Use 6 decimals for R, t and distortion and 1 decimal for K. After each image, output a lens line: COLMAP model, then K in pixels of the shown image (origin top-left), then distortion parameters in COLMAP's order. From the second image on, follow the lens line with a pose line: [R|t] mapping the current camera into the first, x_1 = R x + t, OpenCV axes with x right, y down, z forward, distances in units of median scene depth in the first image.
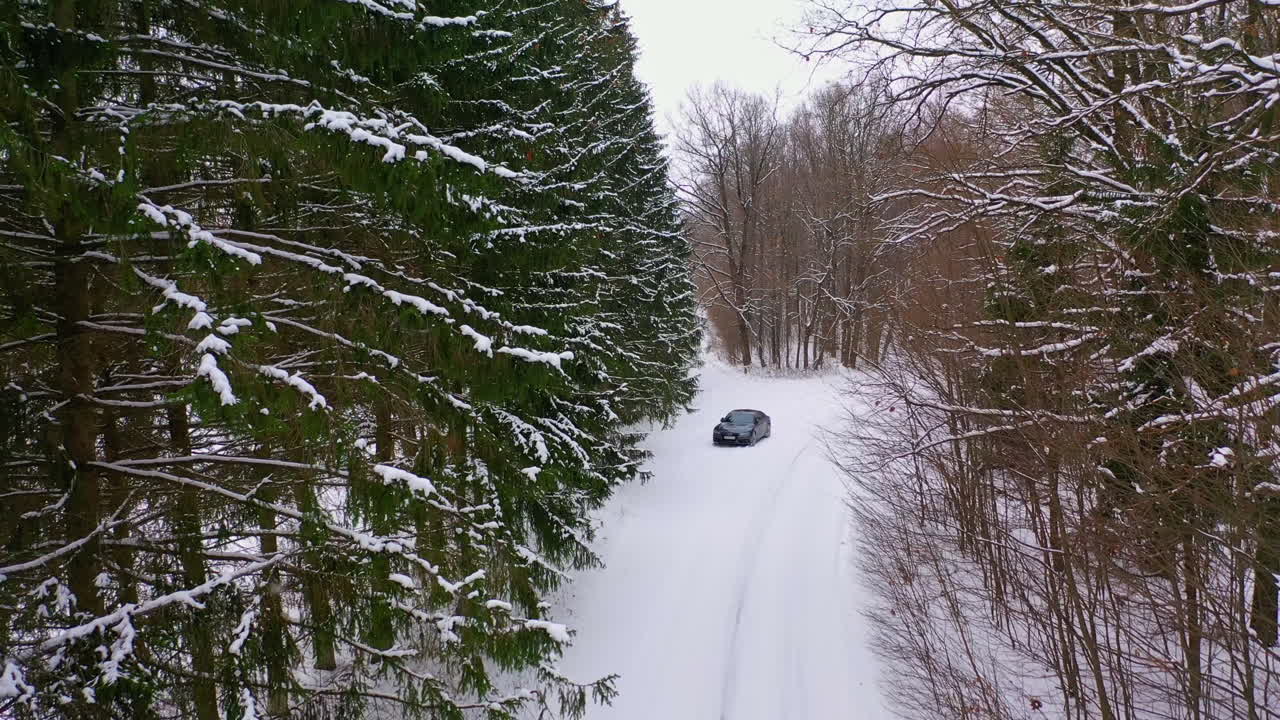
lens RADIAL K [[1062.6, 0, 640.0], [0, 1062.6, 360.0], [0, 0, 1]] dist [0.009451, 0.001412]
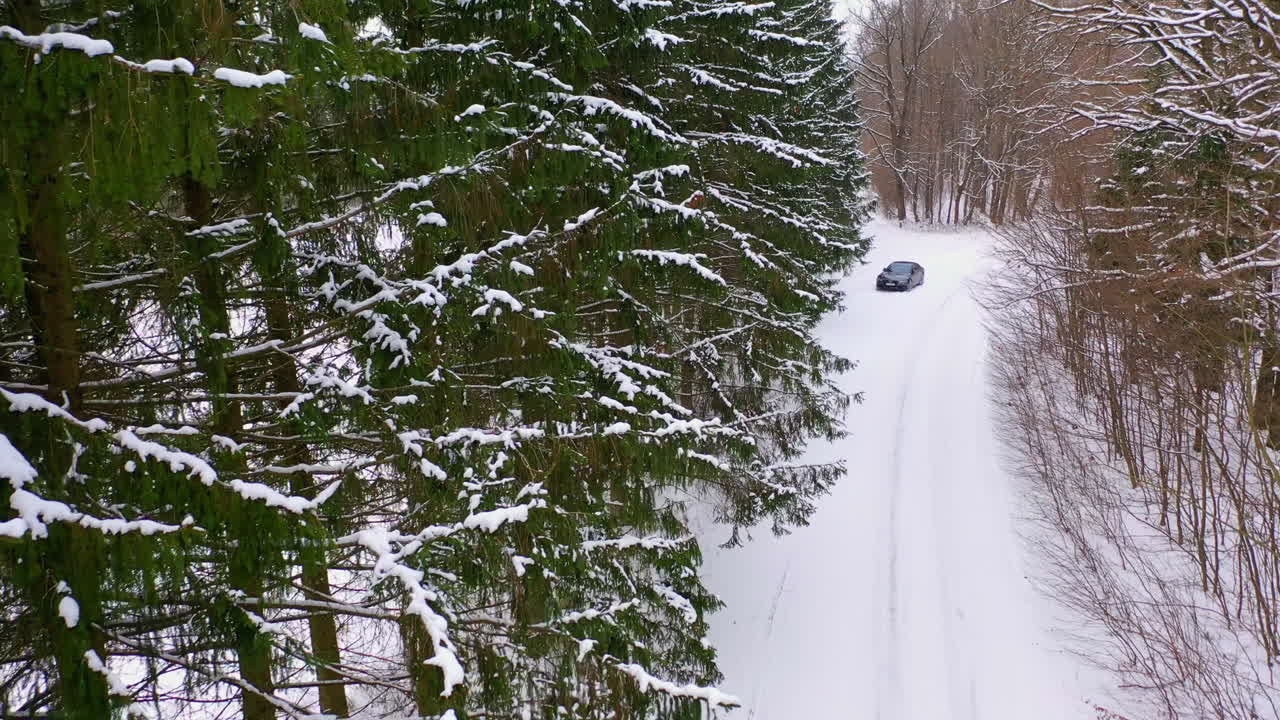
lens RADIAL K [[1062.6, 0, 640.0], [0, 1062.6, 360.0], [0, 0, 1]] dist [0.009451, 0.001412]
pose [[0.991475, 0.032928, -0.126068, -0.053020], [-0.014122, 0.988998, 0.147250, -0.020549], [0.129529, -0.144215, 0.981032, -0.305304]]
